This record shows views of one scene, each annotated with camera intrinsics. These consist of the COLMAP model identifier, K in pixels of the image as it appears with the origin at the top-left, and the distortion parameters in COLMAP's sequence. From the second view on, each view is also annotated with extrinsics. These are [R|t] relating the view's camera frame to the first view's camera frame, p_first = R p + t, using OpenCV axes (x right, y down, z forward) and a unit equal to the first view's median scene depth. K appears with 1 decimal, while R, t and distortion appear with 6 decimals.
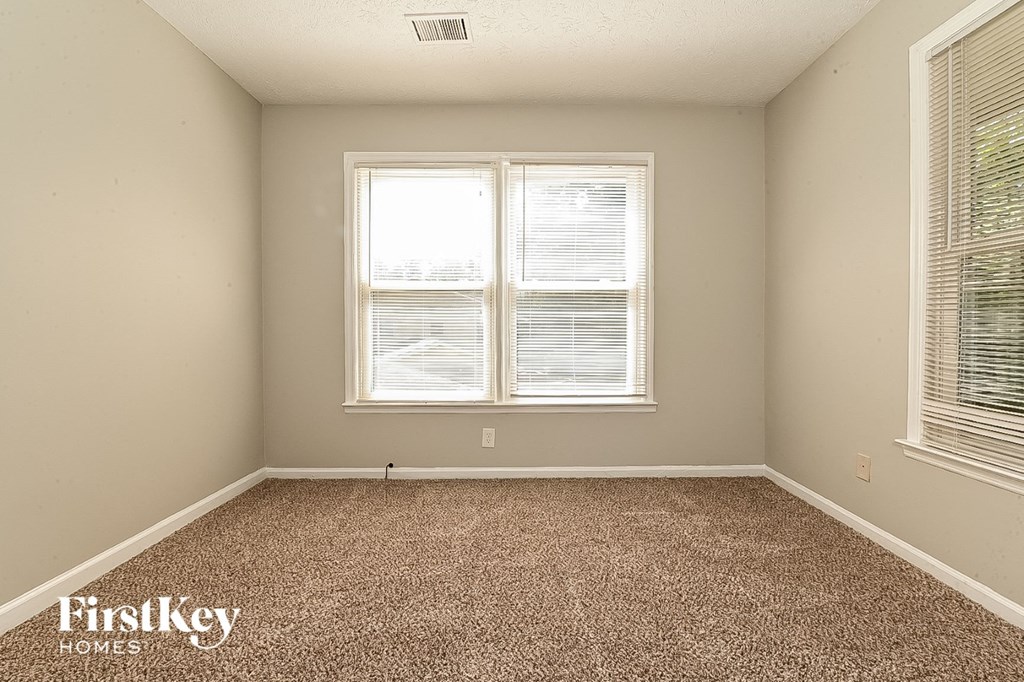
lens RADIAL K [[398.5, 0, 512.0], [0, 398.5, 341.0], [0, 0, 1]] dist [-0.000205, -0.000072]
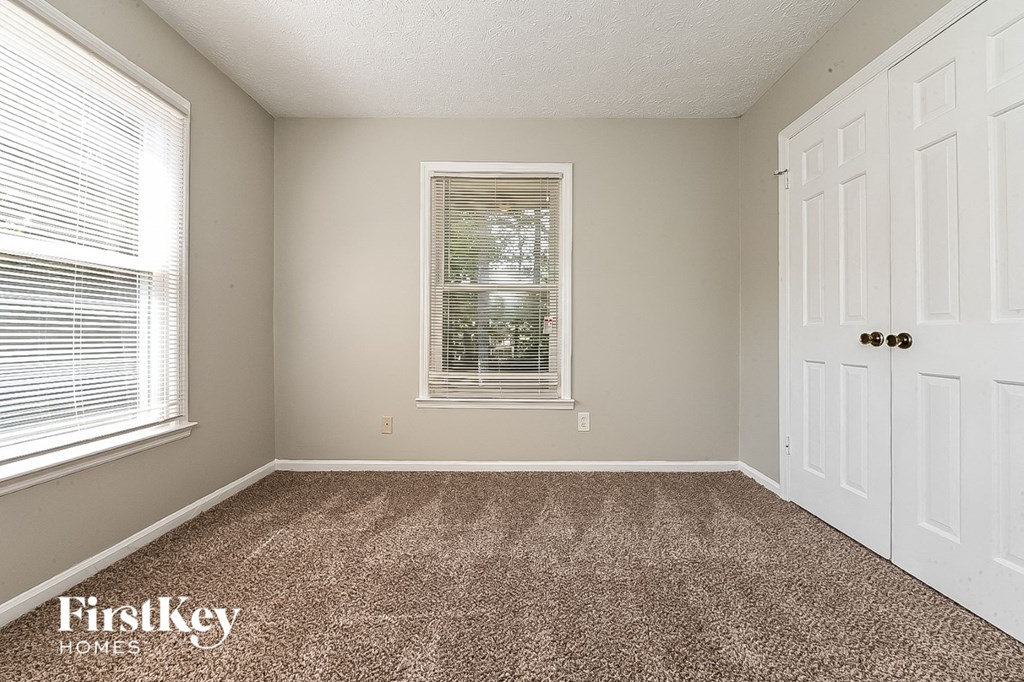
lens RADIAL K [[398.5, 0, 512.0], [0, 398.5, 341.0], [0, 0, 1]] dist [-0.000205, -0.000072]
pose [[0.009561, -0.010895, 0.999895, -0.420648], [0.034671, 0.999343, 0.010558, 0.007840], [-0.999353, 0.034566, 0.009932, 0.380859]]
